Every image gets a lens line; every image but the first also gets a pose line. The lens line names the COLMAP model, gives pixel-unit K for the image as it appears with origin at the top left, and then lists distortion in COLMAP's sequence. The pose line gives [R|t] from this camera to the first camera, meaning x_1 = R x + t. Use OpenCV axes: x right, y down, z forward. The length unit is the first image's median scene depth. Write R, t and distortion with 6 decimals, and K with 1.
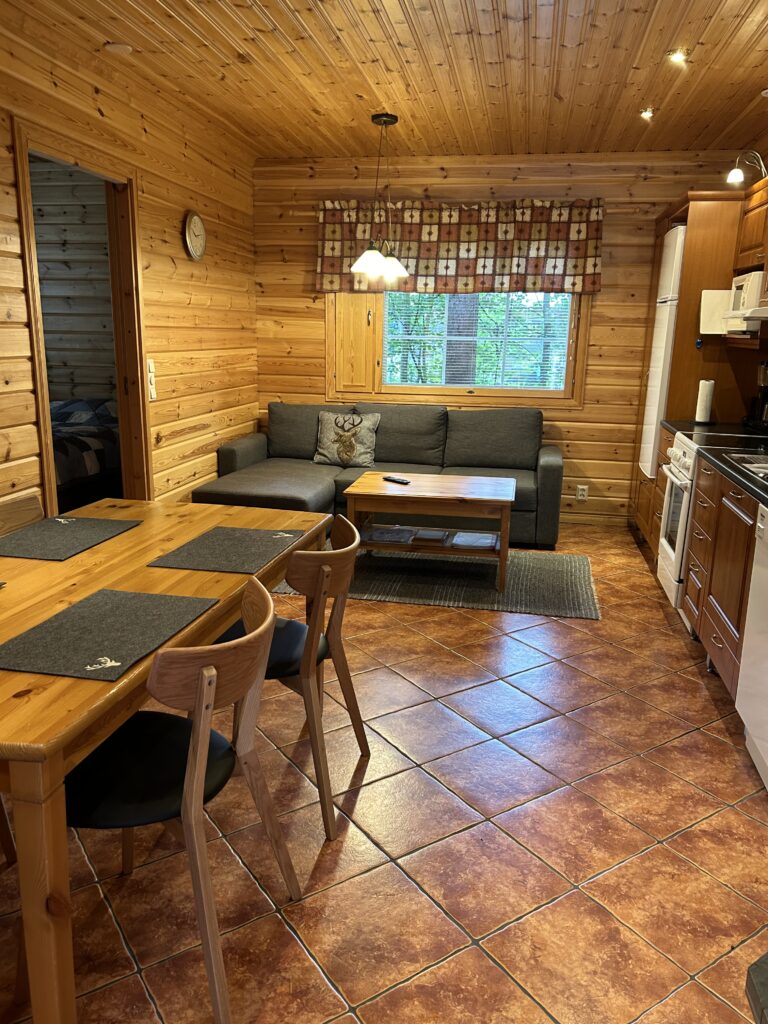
lens RADIAL K [[771.5, 0, 383.3], [0, 771.5, 515.8], [0, 0, 1]] dist [0.007705, -0.008936]
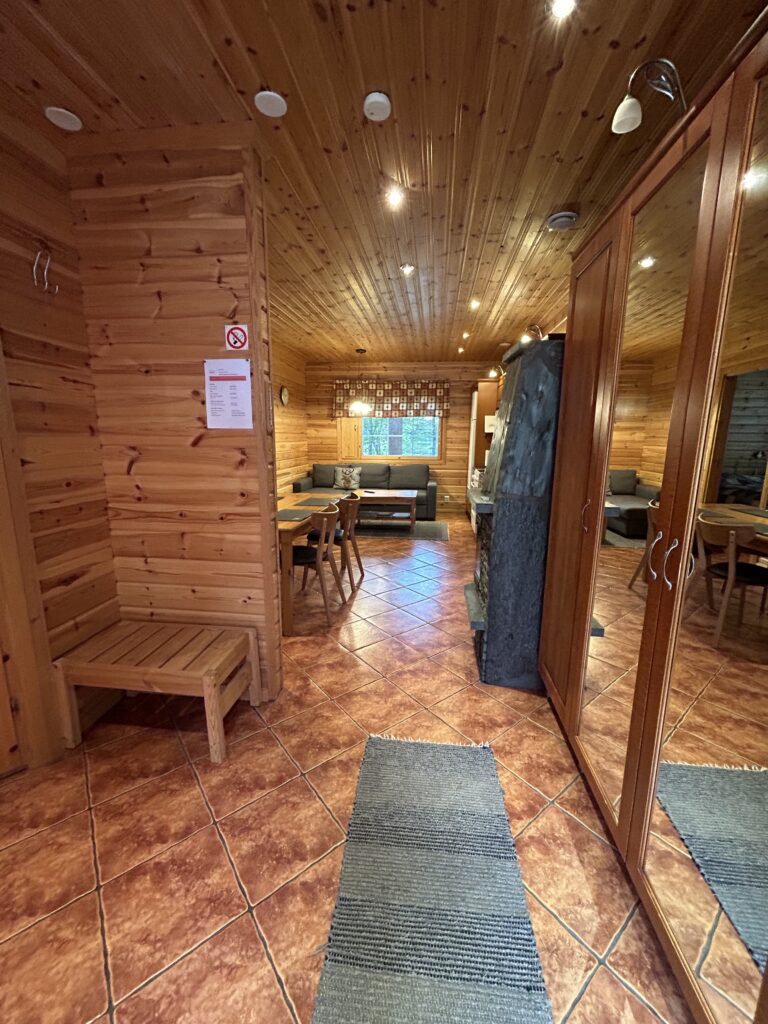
lens RADIAL K [[413.8, 0, 389.5], [0, 413.8, 509.9], [0, 0, 1]] dist [0.000776, -0.000441]
pose [[0.996981, -0.025338, 0.073395, -0.014656], [0.029295, 0.998146, -0.053349, 0.071311], [-0.071907, 0.055338, 0.995875, -0.279384]]
